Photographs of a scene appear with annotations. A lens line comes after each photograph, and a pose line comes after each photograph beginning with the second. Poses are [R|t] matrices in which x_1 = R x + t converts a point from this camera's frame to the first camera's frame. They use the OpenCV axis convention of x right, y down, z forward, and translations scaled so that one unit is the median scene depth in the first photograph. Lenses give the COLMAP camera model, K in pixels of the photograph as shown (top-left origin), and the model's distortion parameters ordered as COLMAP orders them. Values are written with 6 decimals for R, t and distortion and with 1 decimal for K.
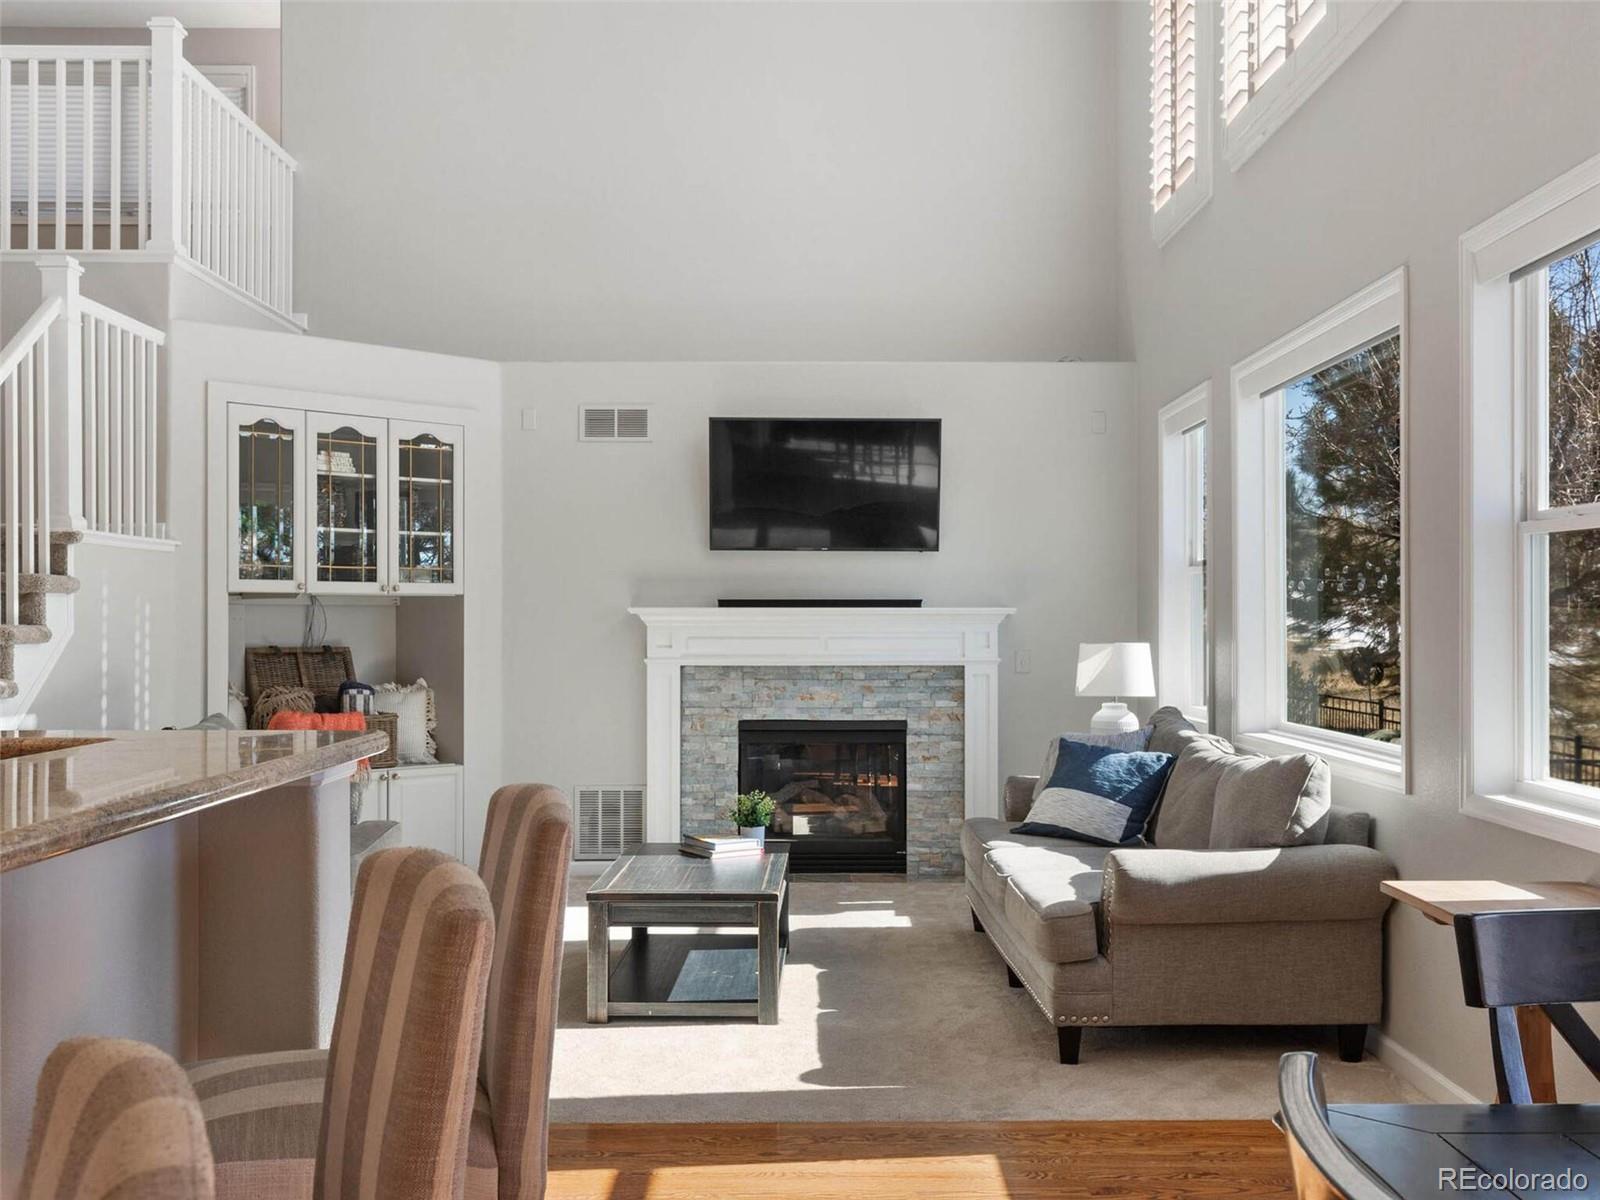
lens RADIAL K [[1625.4, 0, 801.1], [0, 1625.4, 605.2], [0, 0, 1]] dist [0.018898, 0.000000]
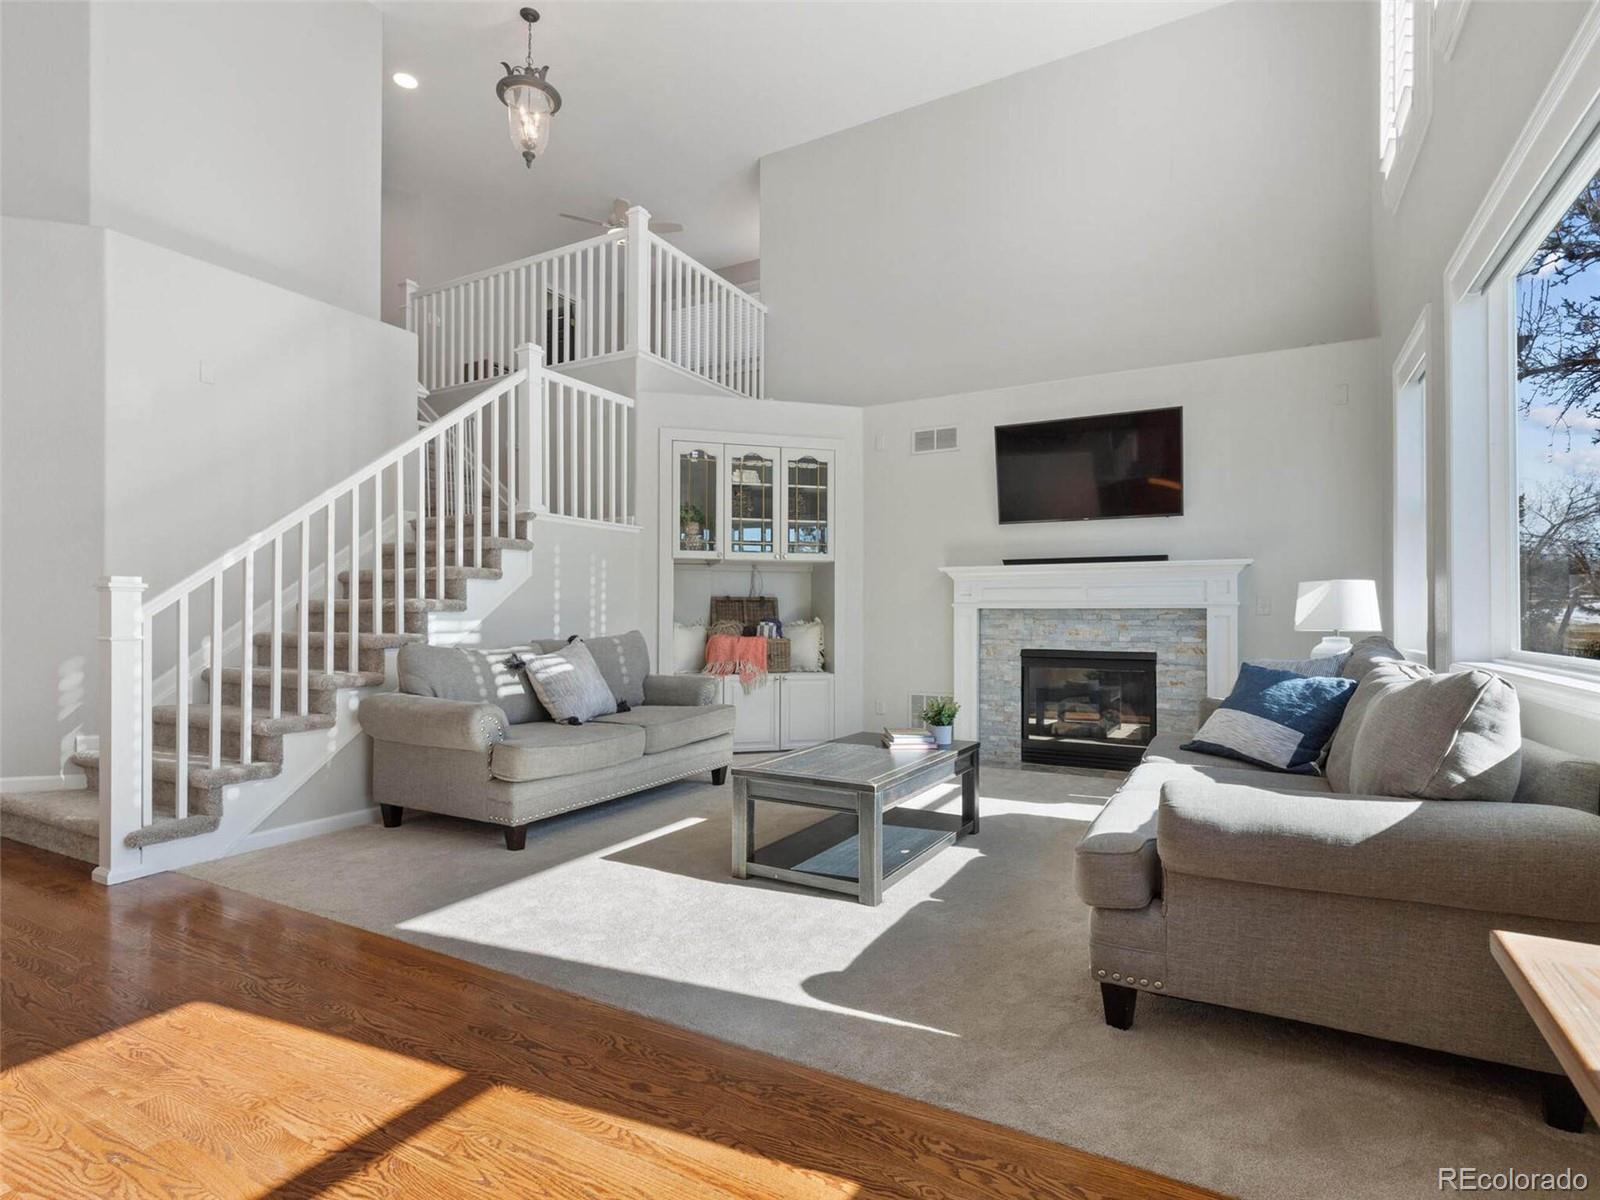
lens RADIAL K [[816.9, 0, 795.6], [0, 816.9, 604.3], [0, 0, 1]] dist [0.009579, -0.001159]
pose [[0.871538, -0.003547, -0.490315, 0.143226], [0.001110, 0.999986, -0.005261, 0.039935], [0.490327, 0.004041, 0.871529, 0.340822]]
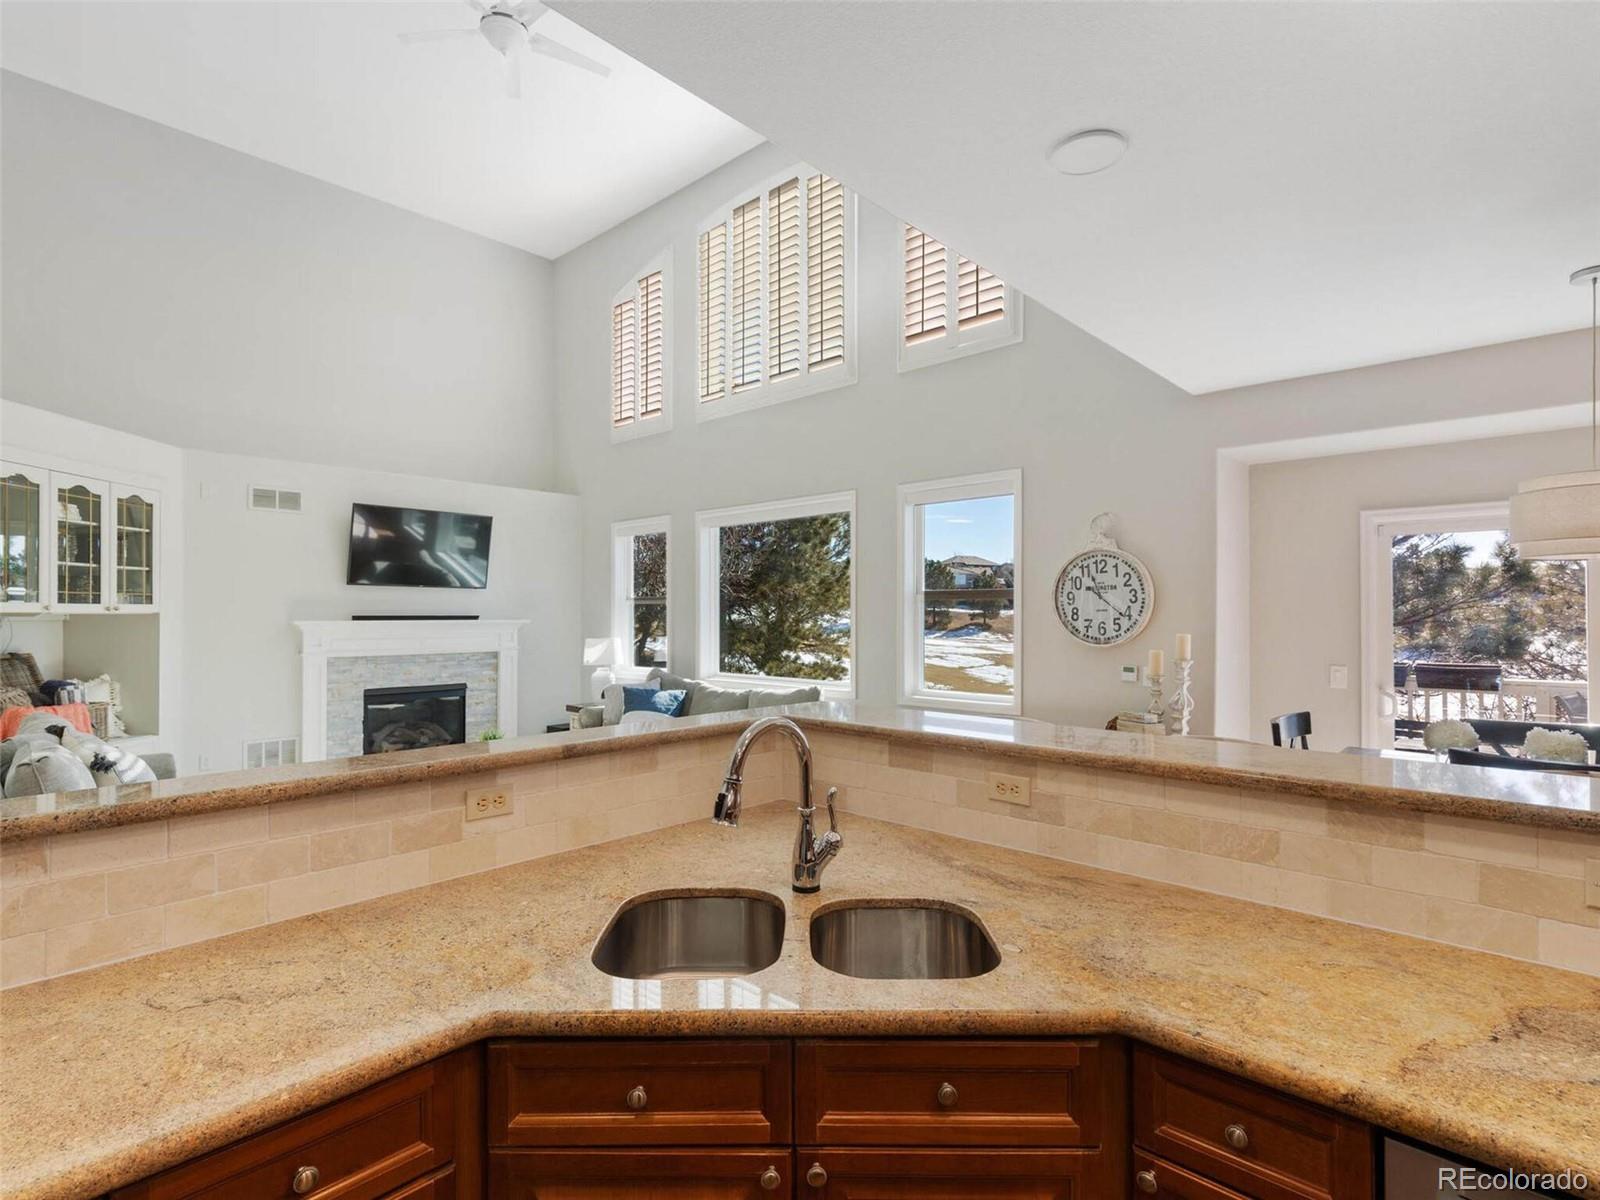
lens RADIAL K [[816.9, 0, 803.8], [0, 816.9, 604.4], [0, 0, 1]] dist [0.009579, -0.001159]
pose [[0.680090, 0.008221, 0.733082, -0.371397], [-0.006404, 0.999966, -0.005274, -0.014284], [-0.733100, -0.001108, 0.680120, 0.126861]]
